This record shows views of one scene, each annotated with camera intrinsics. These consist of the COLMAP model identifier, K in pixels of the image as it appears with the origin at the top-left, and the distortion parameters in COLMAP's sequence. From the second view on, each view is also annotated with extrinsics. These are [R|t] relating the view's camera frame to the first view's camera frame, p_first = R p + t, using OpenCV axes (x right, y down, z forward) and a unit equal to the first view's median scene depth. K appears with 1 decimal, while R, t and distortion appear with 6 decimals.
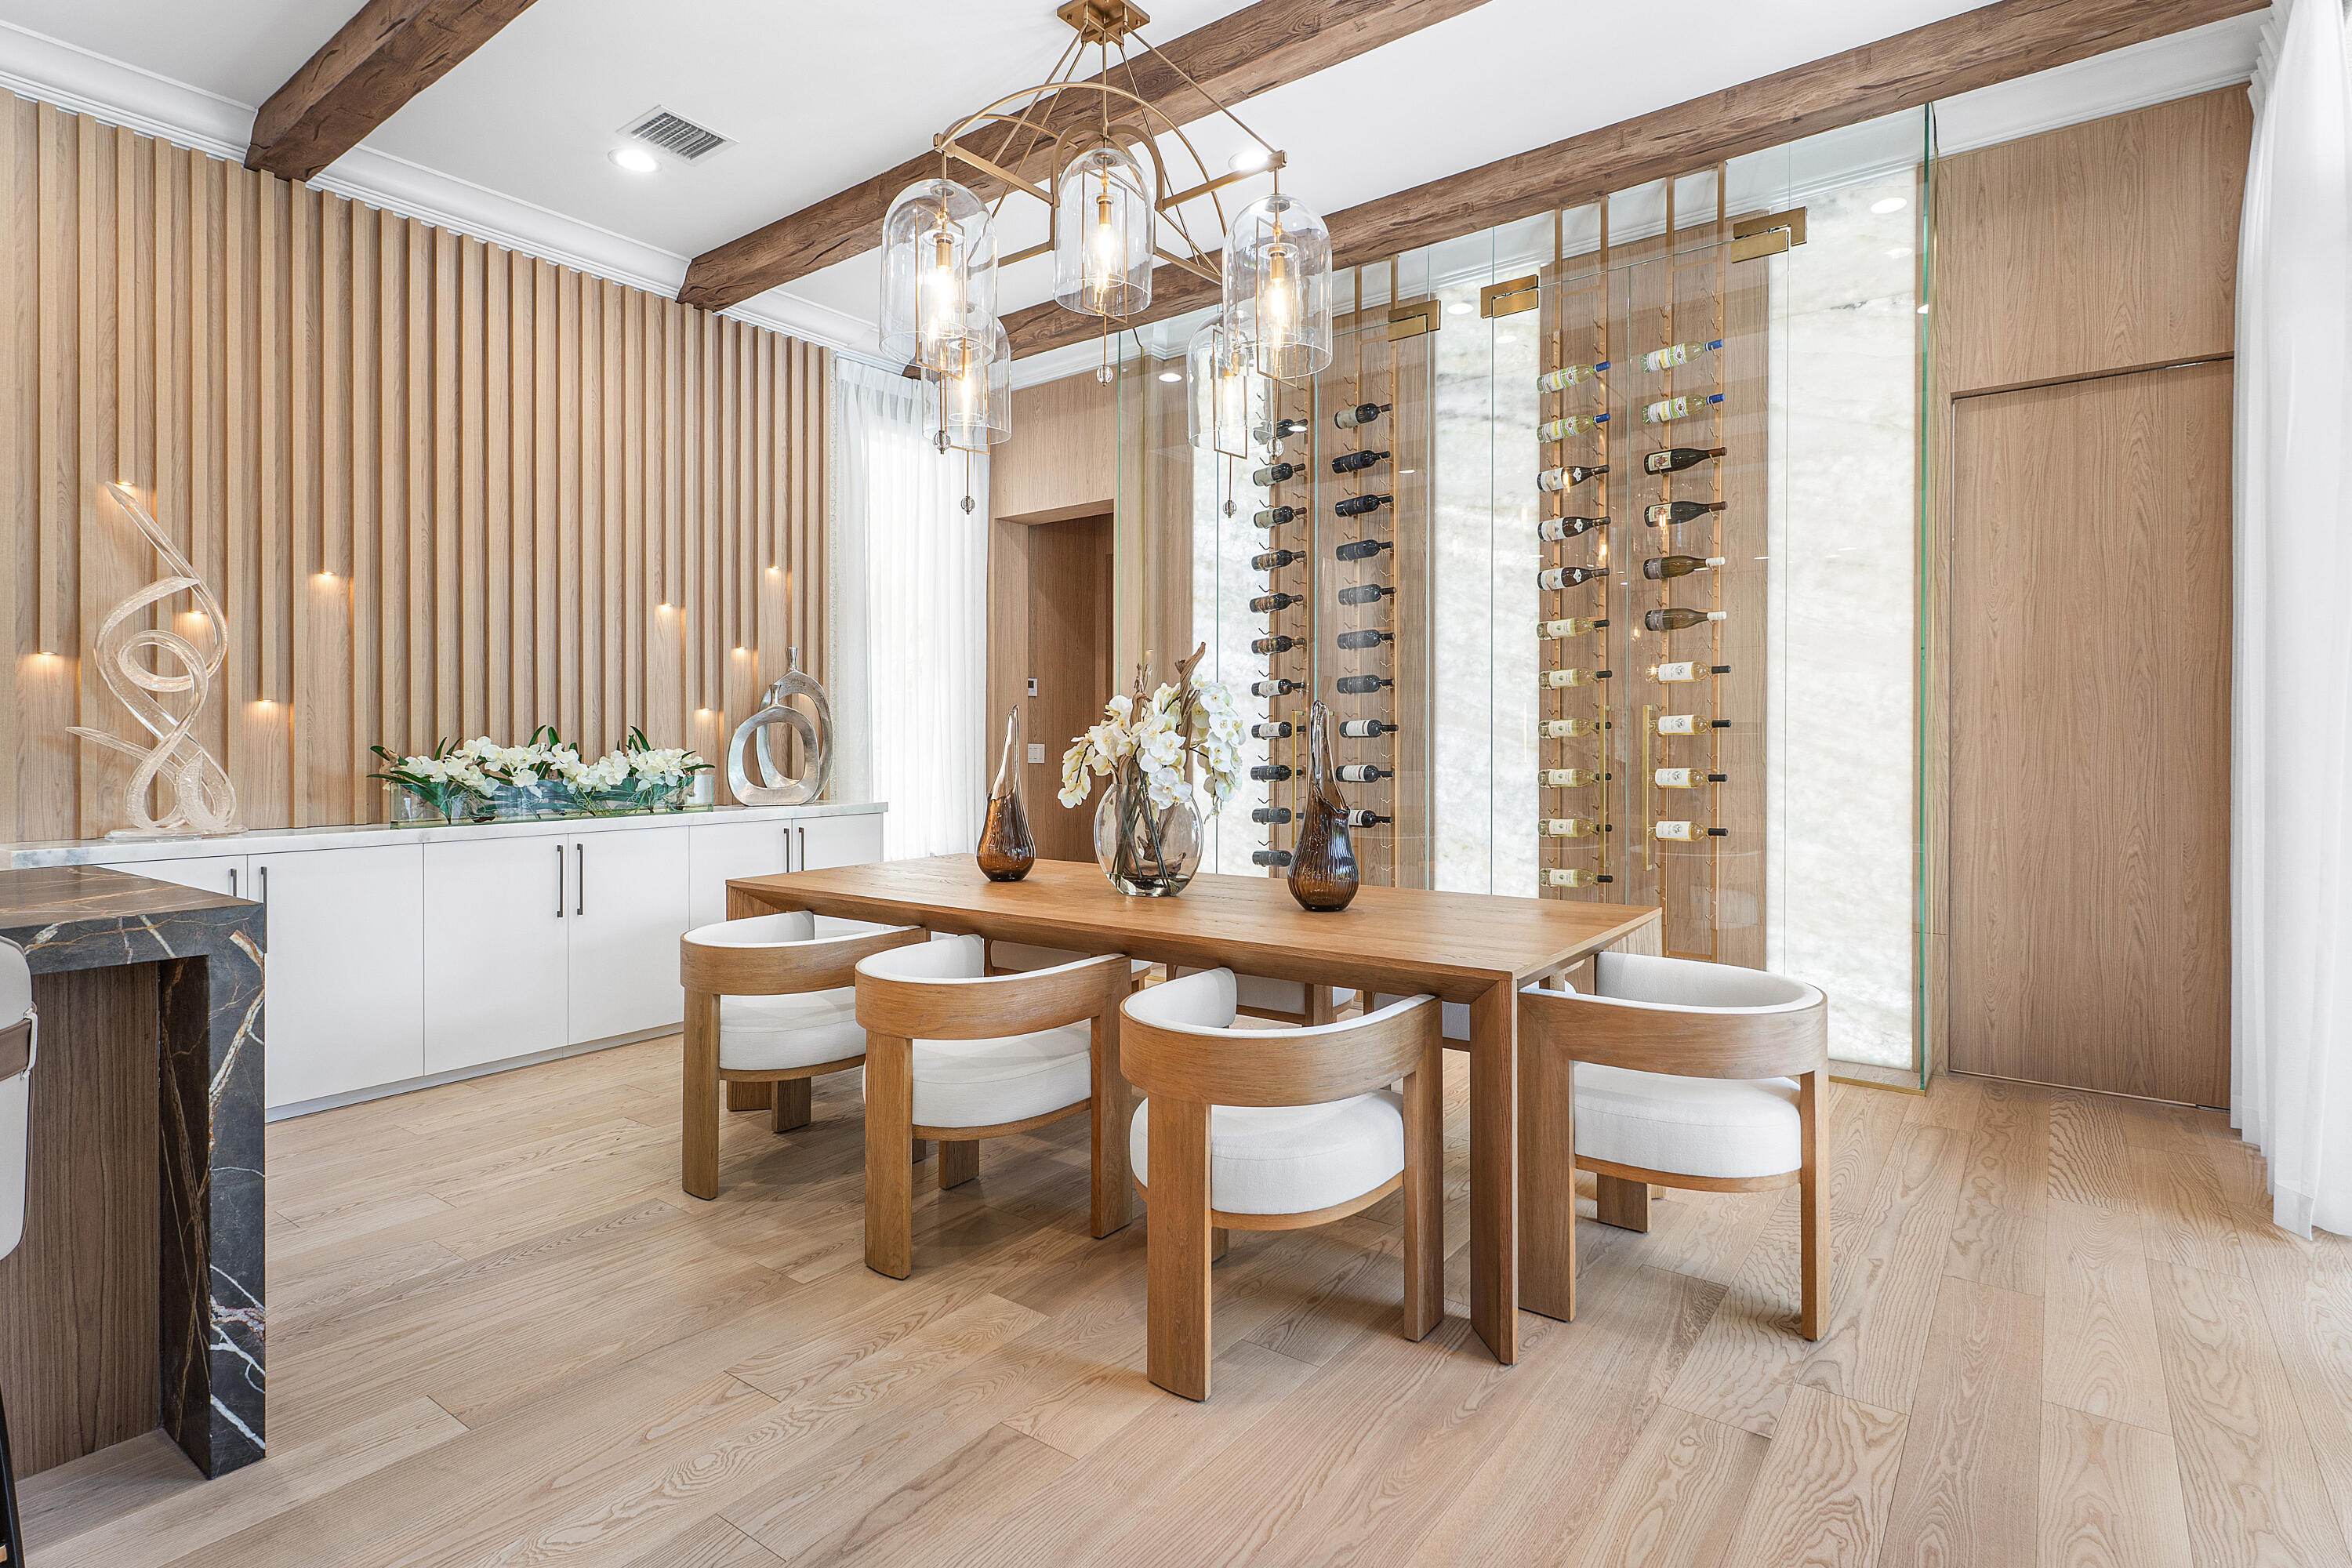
lens RADIAL K [[1155.1, 0, 1177.4], [0, 1155.1, 745.5], [0, 0, 1]] dist [-0.000501, -0.000616]
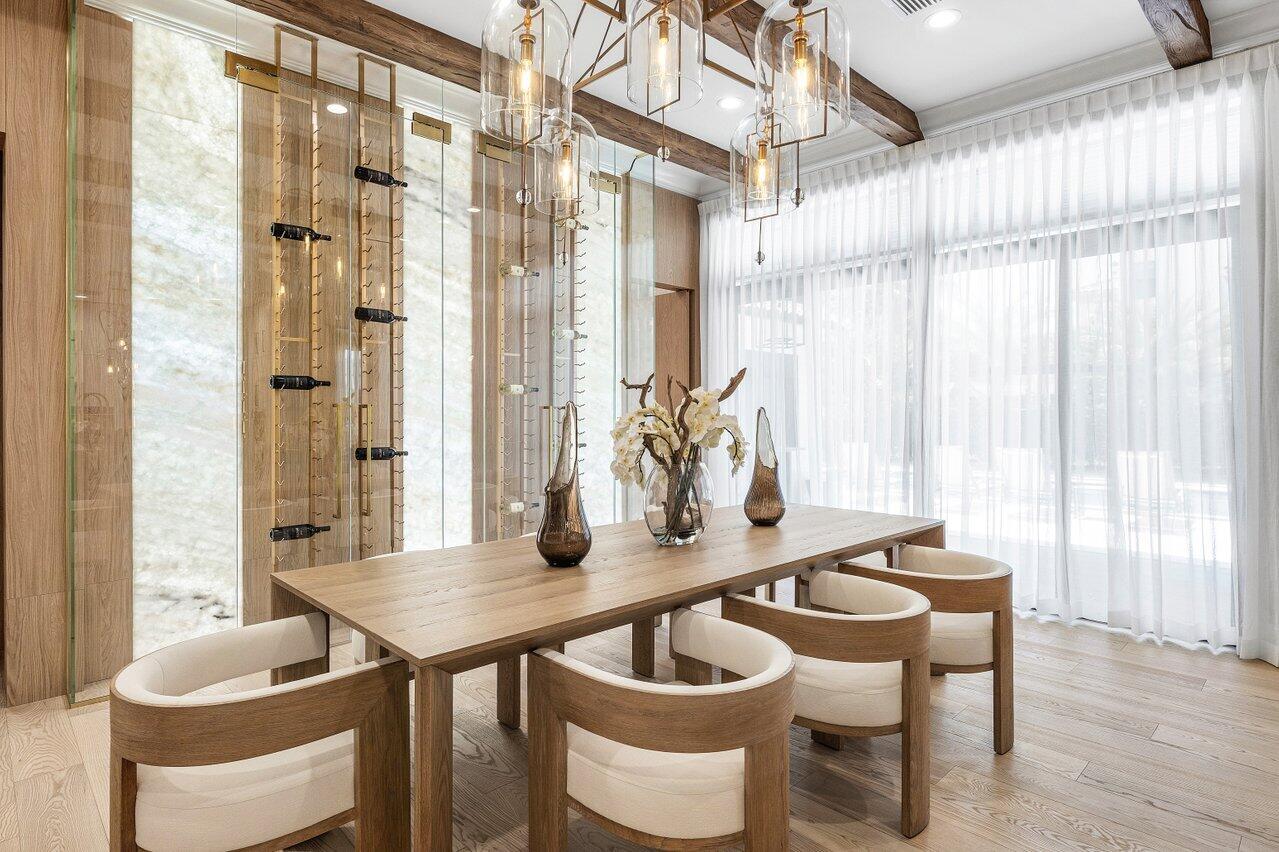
lens RADIAL K [[661.0, 0, 638.5], [0, 661.0, 419.2], [0, 0, 1]] dist [0.000203, -0.000078]
pose [[0.183012, -0.004280, 0.983101, -0.534359], [0.005325, 0.999980, 0.003363, -0.014812], [-0.983096, 0.004619, 0.183031, 0.596672]]
